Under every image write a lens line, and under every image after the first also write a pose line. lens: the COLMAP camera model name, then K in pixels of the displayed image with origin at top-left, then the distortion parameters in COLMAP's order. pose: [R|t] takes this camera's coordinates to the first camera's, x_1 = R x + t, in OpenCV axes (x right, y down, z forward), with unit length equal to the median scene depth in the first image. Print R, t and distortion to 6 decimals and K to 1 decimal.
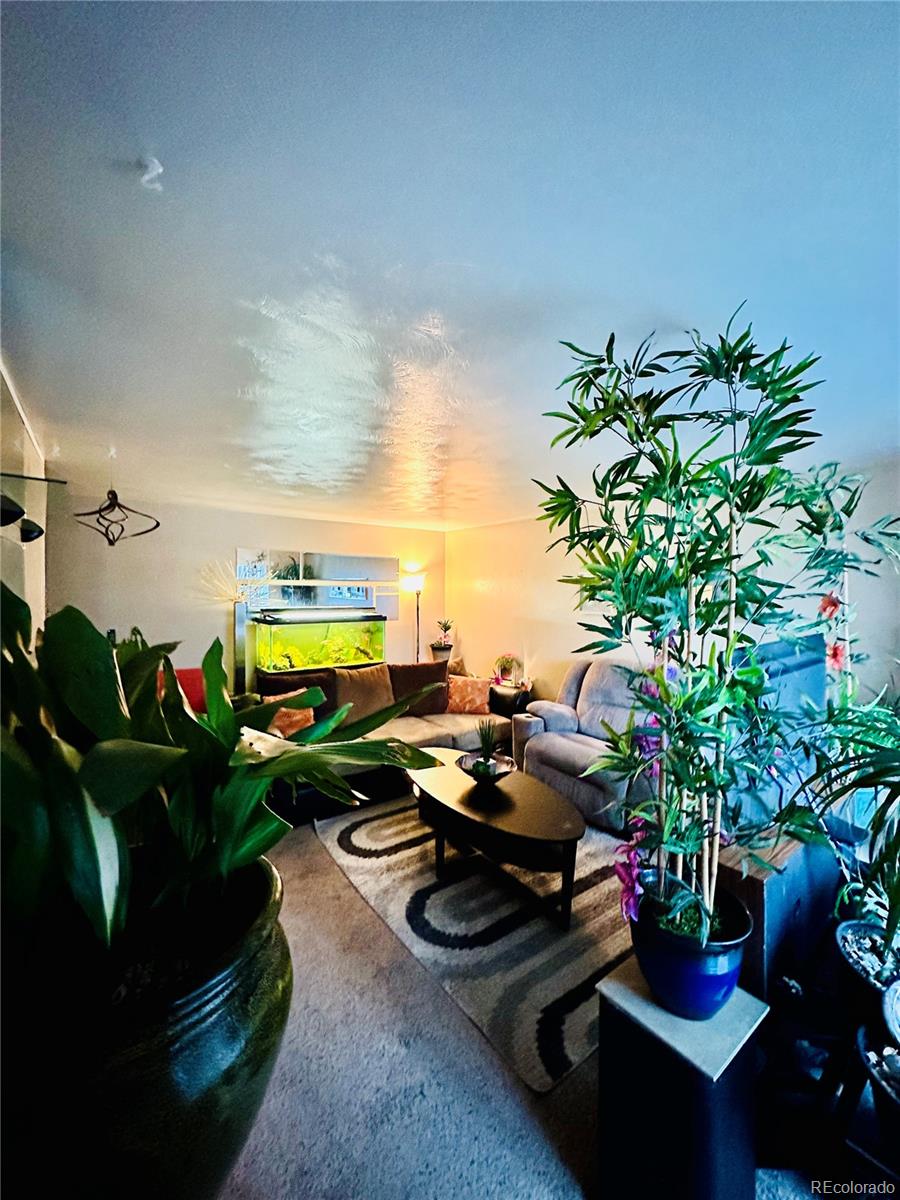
lens RADIAL K [[477.7, 0, 450.0], [0, 477.7, 600.0], [0, 0, 1]] dist [0.000114, -0.000094]
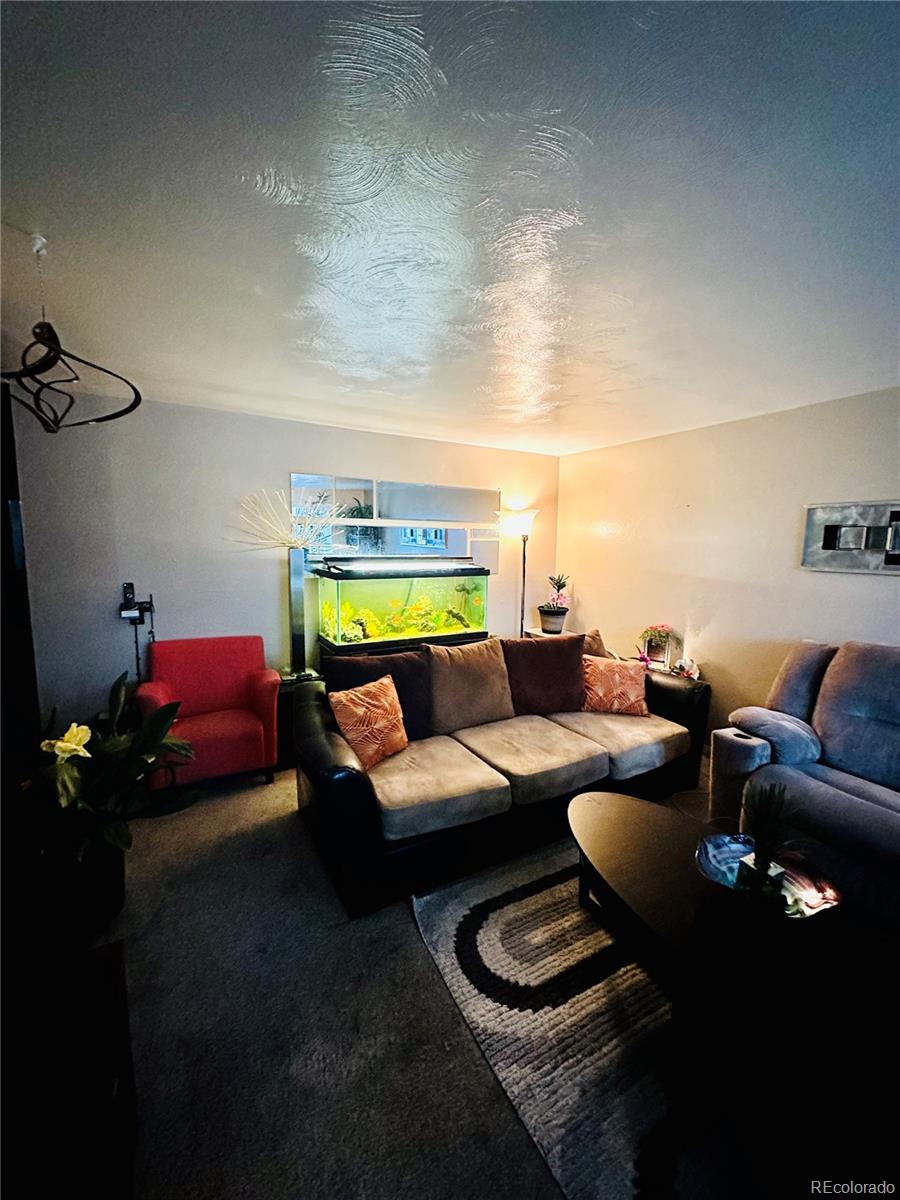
lens RADIAL K [[477.7, 0, 450.0], [0, 477.7, 600.0], [0, 0, 1]] dist [0.000114, -0.000094]
pose [[0.992872, 0.021748, -0.117187, -0.117206], [-0.009668, 0.994667, 0.102683, 0.006967], [0.118795, -0.100818, 0.987787, 0.295455]]
